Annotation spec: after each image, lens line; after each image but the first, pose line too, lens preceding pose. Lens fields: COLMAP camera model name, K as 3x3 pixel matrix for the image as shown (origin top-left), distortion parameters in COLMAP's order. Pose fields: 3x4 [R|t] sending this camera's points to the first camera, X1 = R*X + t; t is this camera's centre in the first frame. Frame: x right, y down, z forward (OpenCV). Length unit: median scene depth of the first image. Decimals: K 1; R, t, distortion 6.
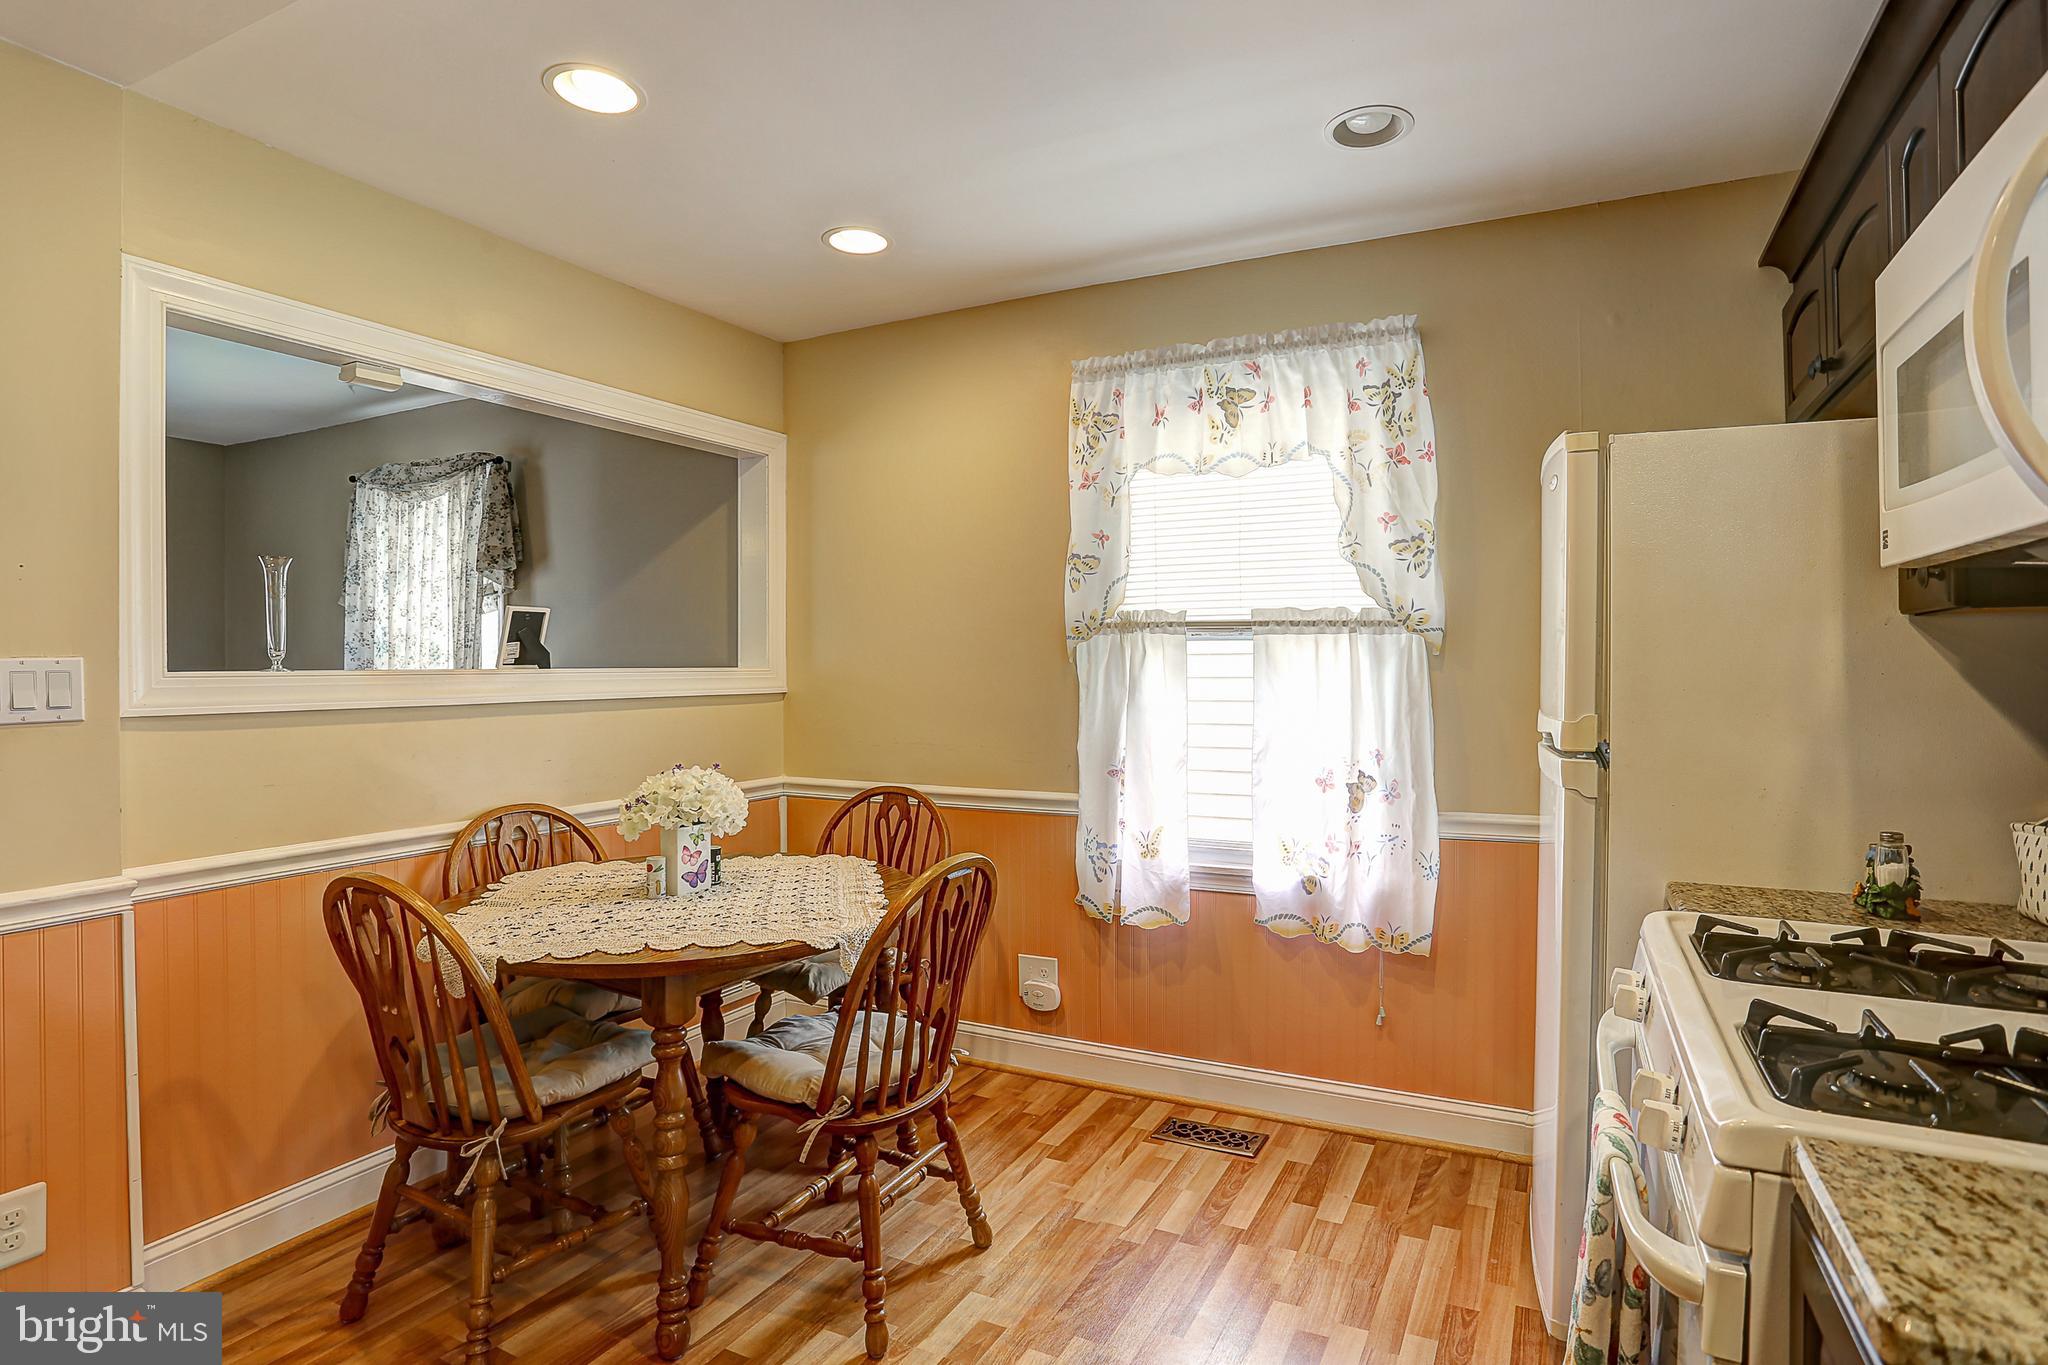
lens RADIAL K [[1017.2, 0, 1025.8], [0, 1017.2, 664.6], [0, 0, 1]] dist [-0.076996, 0.035010]
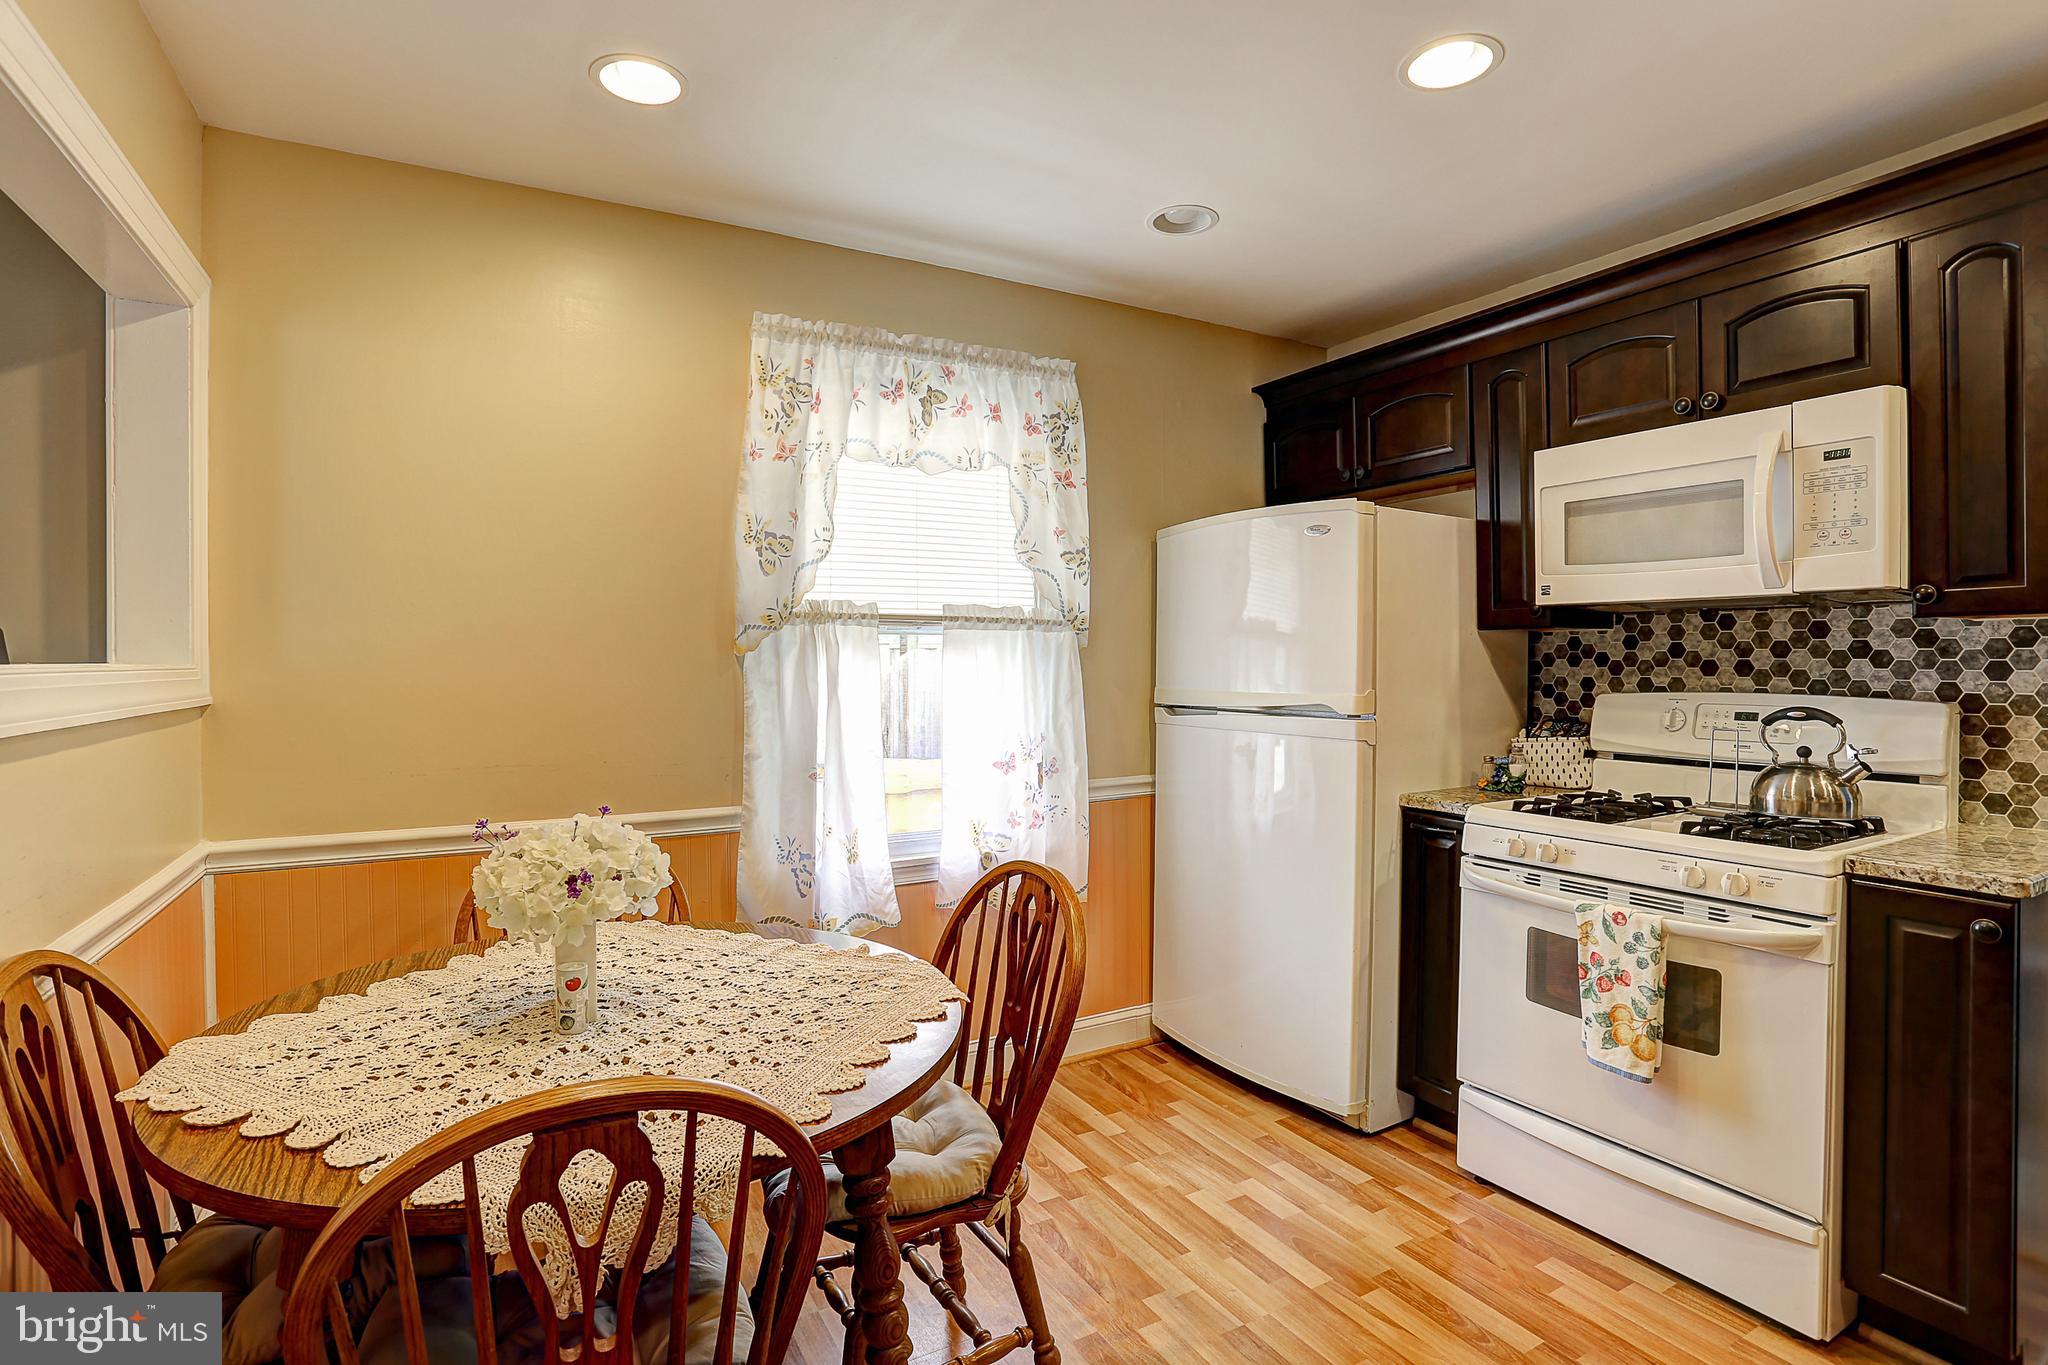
lens RADIAL K [[1017.2, 0, 1025.8], [0, 1017.2, 664.6], [0, 0, 1]] dist [-0.076996, 0.035010]
pose [[0.563665, -0.003611, 0.825995, -0.588490], [0.001817, 0.999993, 0.003131, 0.003736], [-0.826001, -0.000265, 0.563668, 0.343629]]
